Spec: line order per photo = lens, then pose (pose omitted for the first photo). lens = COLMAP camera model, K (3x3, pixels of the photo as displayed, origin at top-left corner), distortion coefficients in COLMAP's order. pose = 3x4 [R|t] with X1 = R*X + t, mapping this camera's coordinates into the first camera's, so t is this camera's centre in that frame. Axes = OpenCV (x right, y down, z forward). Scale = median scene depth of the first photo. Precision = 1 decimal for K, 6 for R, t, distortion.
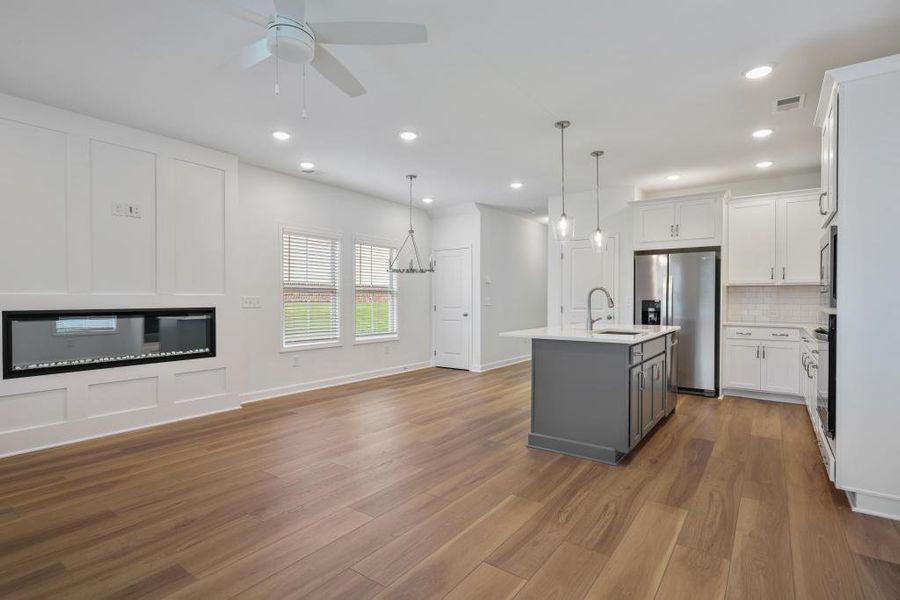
lens RADIAL K [[443.4, 0, 452.7], [0, 443.4, 302.9], [0, 0, 1]] dist [0.001518, 0.000333]
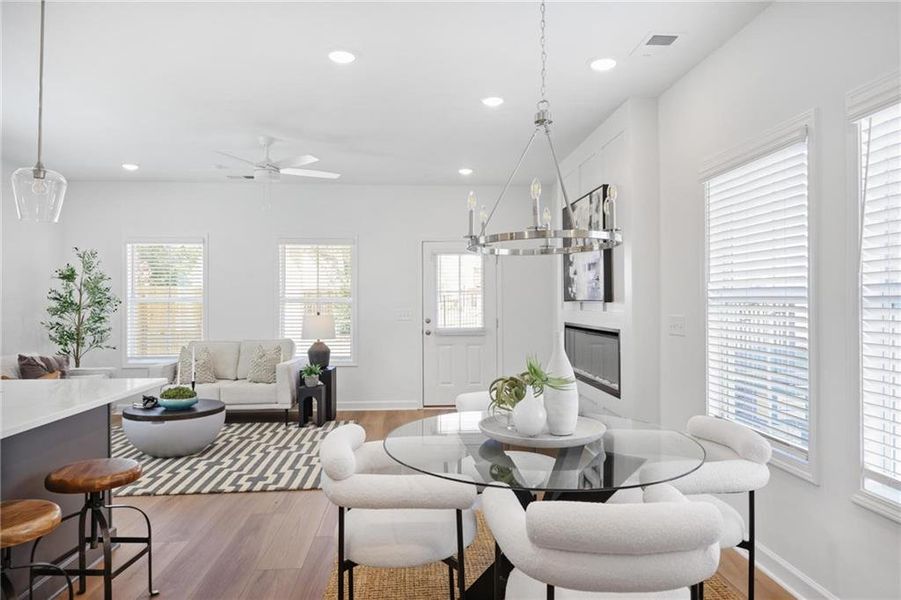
lens RADIAL K [[577.4, 0, 450.5], [0, 577.4, 300.0], [0, 0, 1]] dist [0.000601, -0.000012]
pose [[-0.768867, 0.000522, -0.639409, 0.251982], [-0.003053, 0.999985, 0.004489, -0.038321], [0.639402, 0.005403, -0.768854, 1.472184]]
